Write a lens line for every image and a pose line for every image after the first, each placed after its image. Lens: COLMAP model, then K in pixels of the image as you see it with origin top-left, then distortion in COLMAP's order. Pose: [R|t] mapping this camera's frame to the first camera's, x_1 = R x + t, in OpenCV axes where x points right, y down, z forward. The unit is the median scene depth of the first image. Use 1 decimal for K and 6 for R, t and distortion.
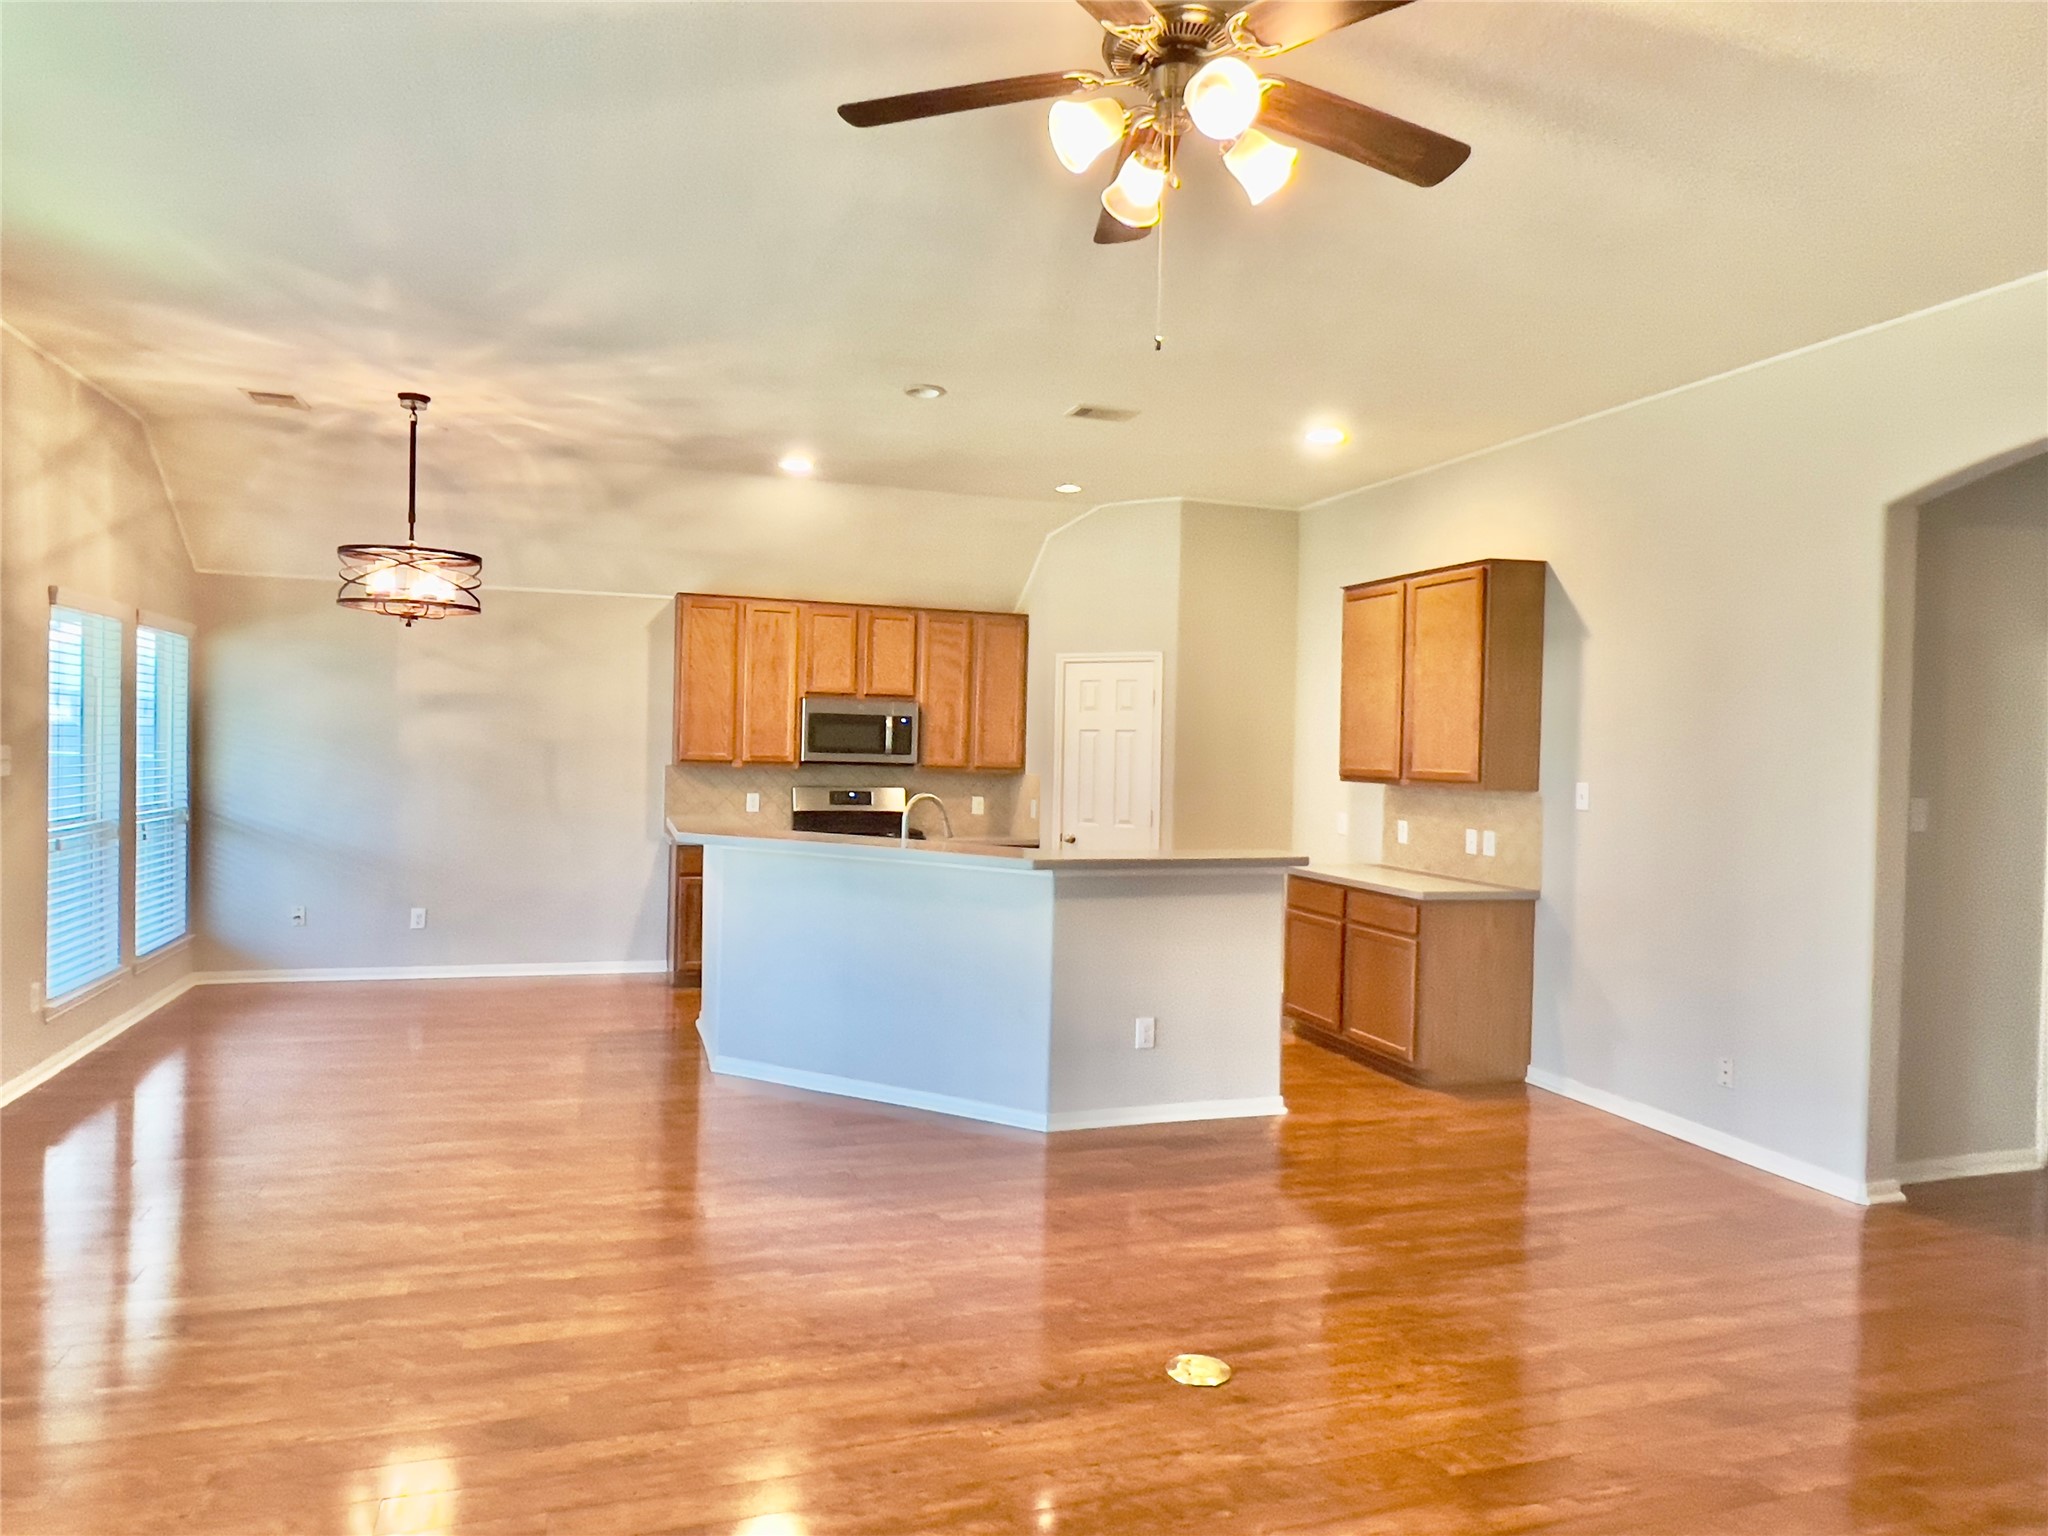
lens RADIAL K [[1290.2, 0, 980.3], [0, 1290.2, 773.2], [0, 0, 1]] dist [0.004403, 0.000351]
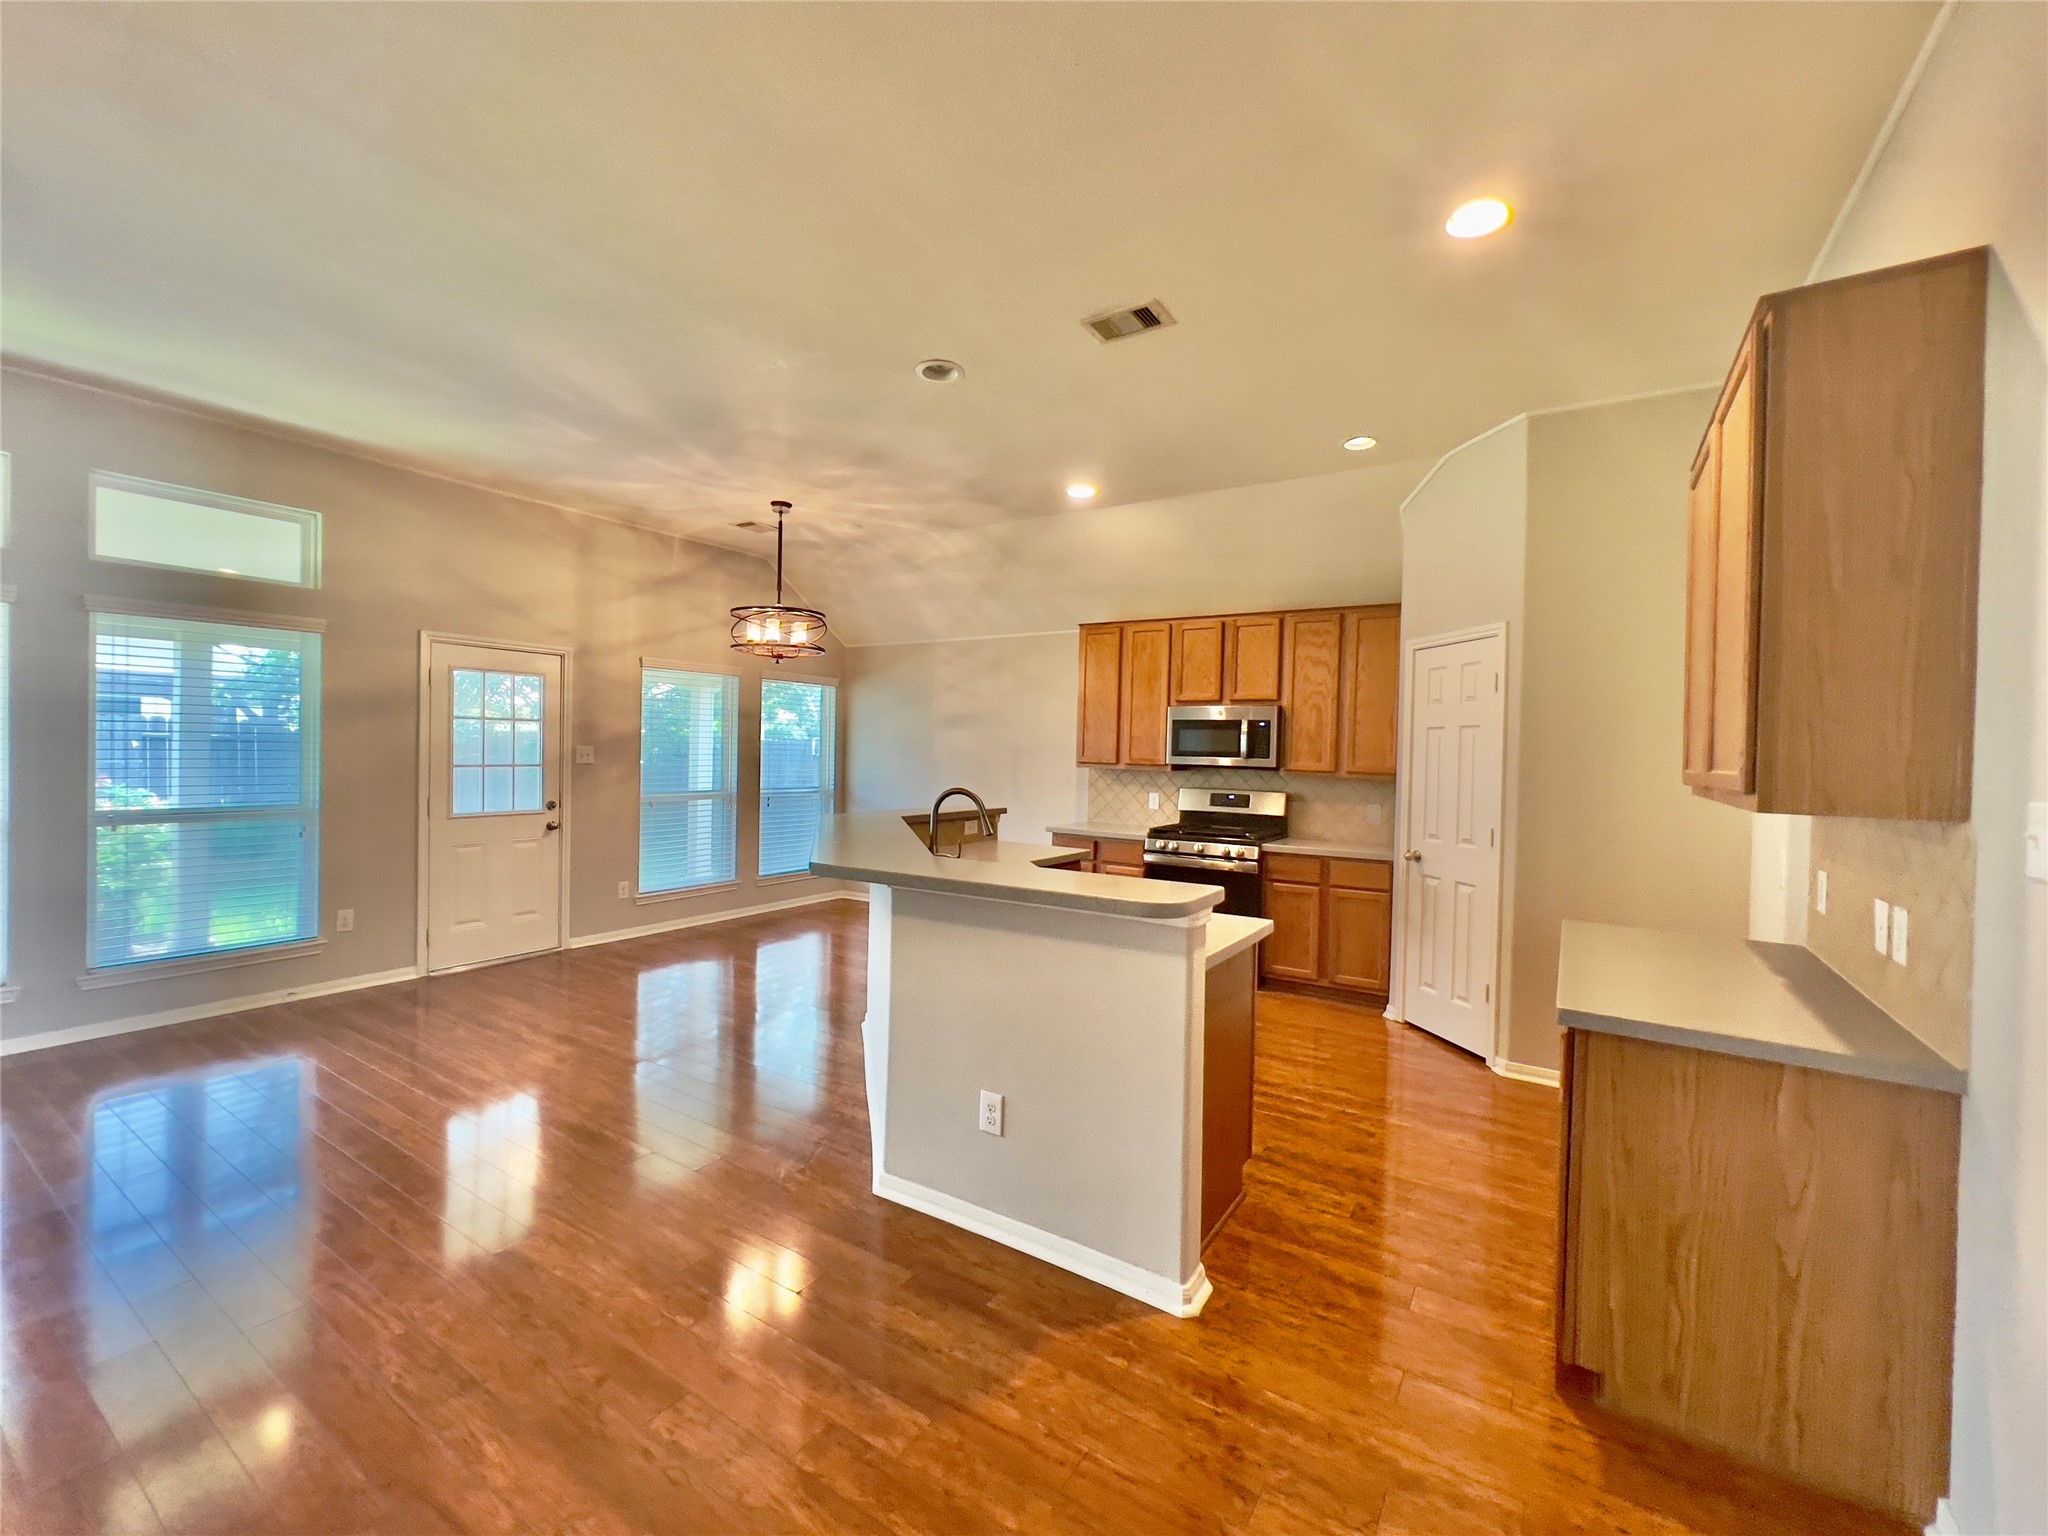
lens RADIAL K [[837.2, 0, 1008.3], [0, 837.2, 764.6], [0, 0, 1]] dist [-0.002241, 0.000649]
pose [[0.640908, 0.003849, -0.767608, 0.316985], [-0.023779, 0.999607, -0.014841, 0.004778], [0.767249, 0.027765, 0.640748, 0.435699]]
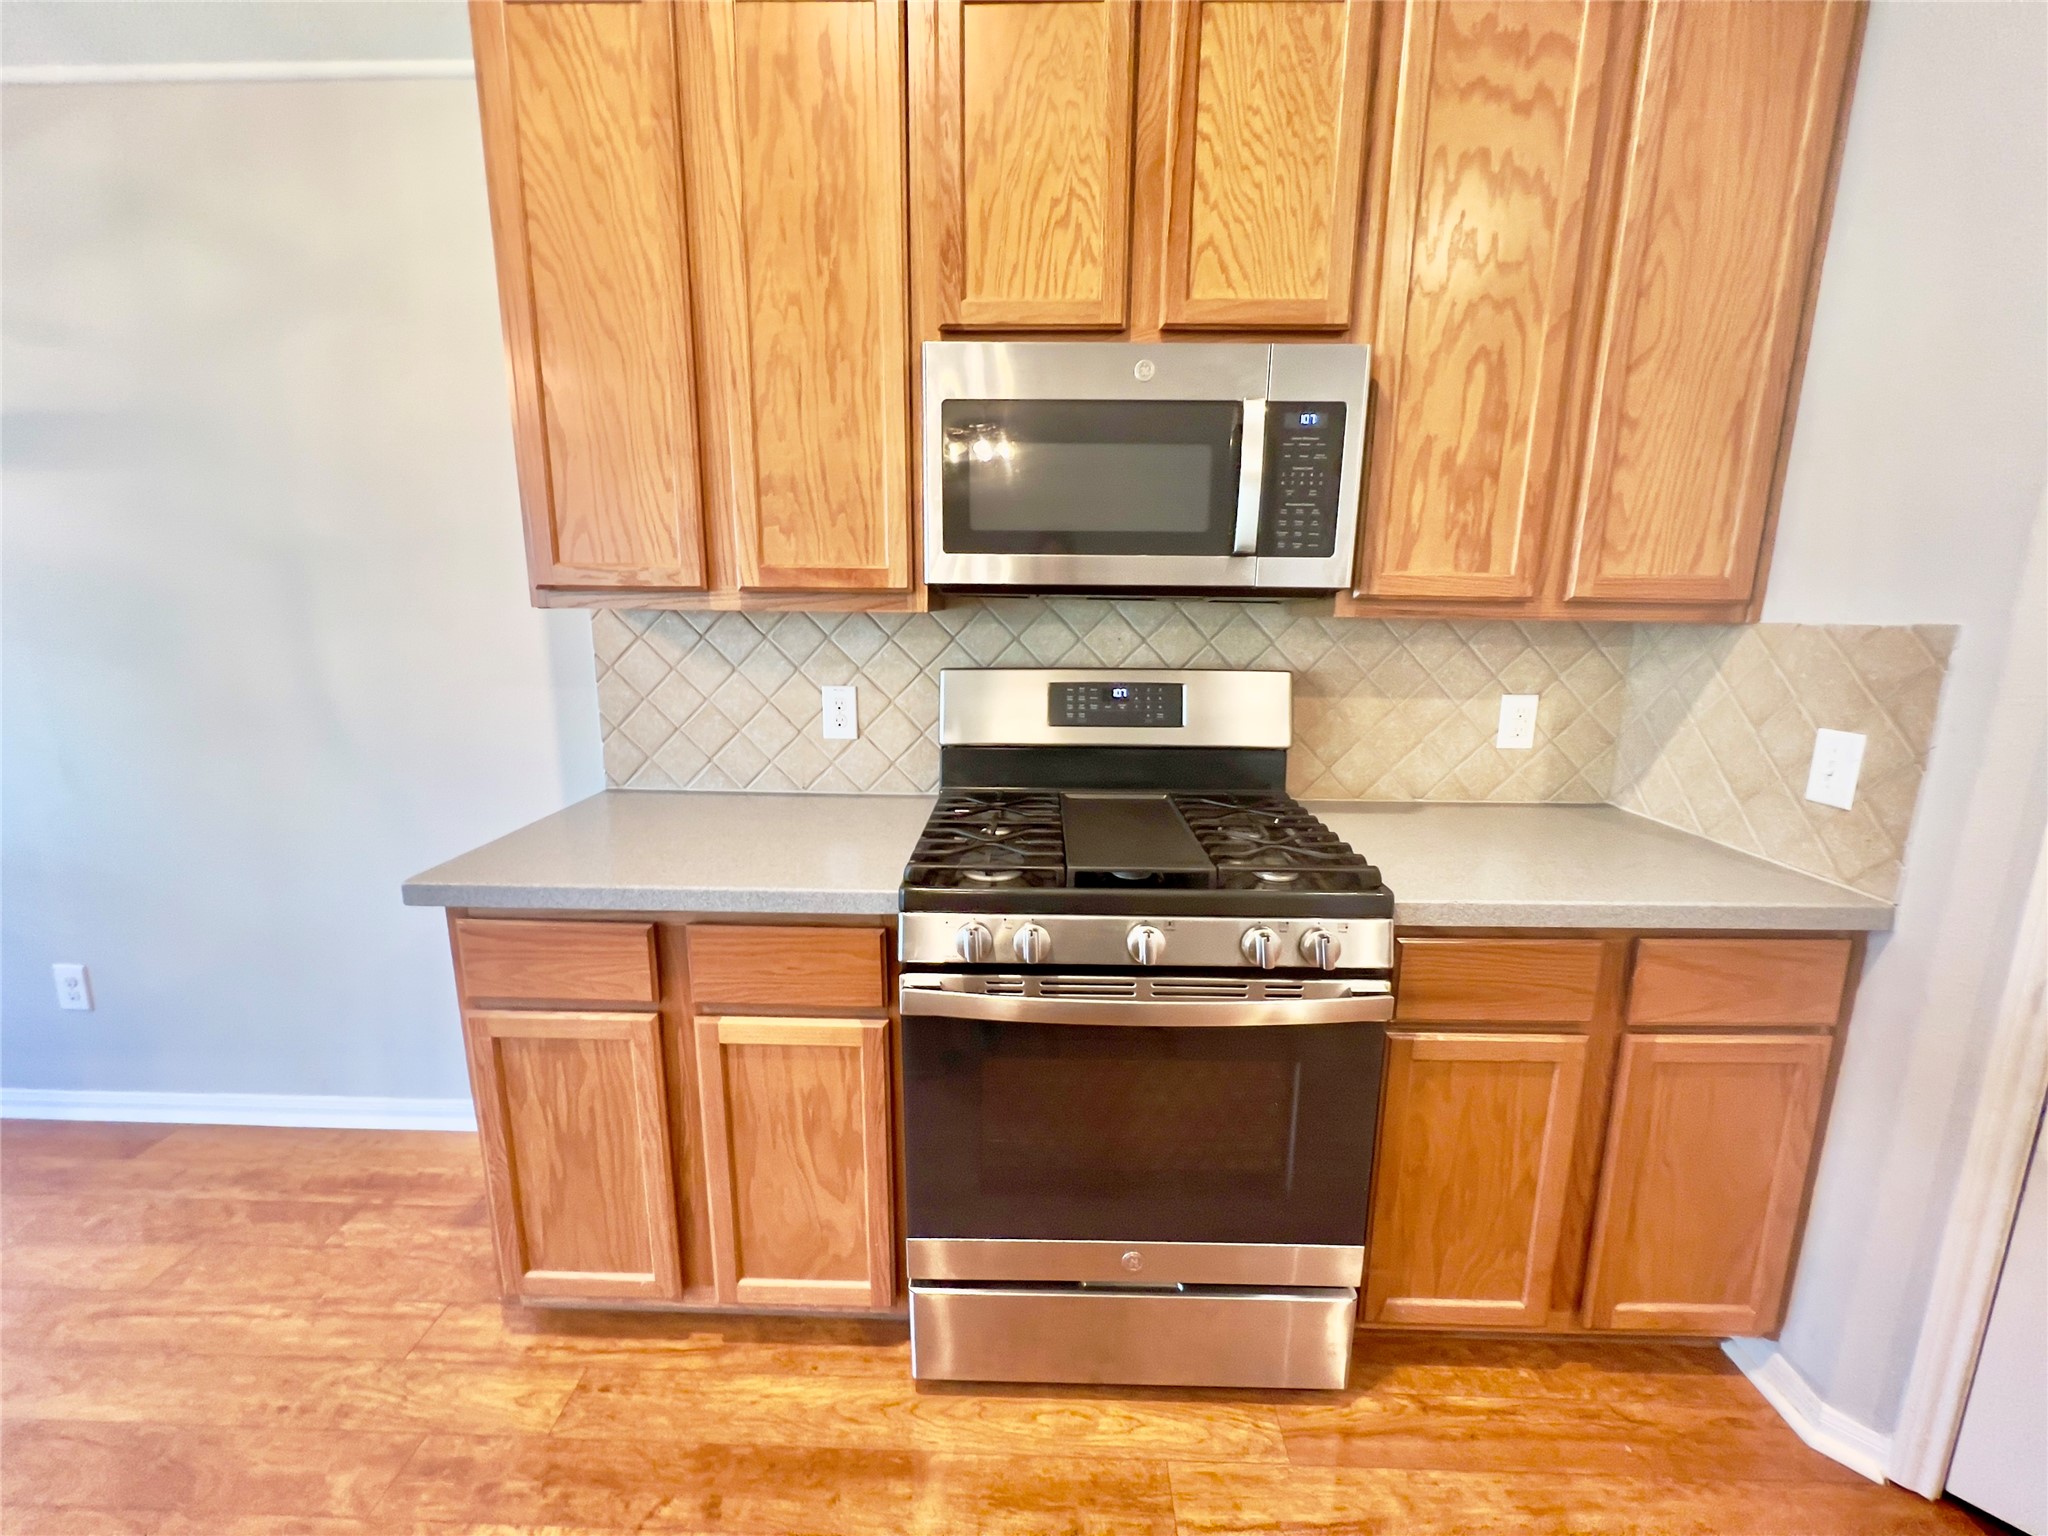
lens RADIAL K [[816.8, 0, 1020.8], [0, 816.8, 757.3], [0, 0, 1]] dist [-0.002952, 0.000322]
pose [[0.950601, 0.045556, -0.307053, -0.061756], [0.008476, 0.984994, 0.172381, -0.002999], [0.310298, -0.166468, 0.935950, 0.824215]]
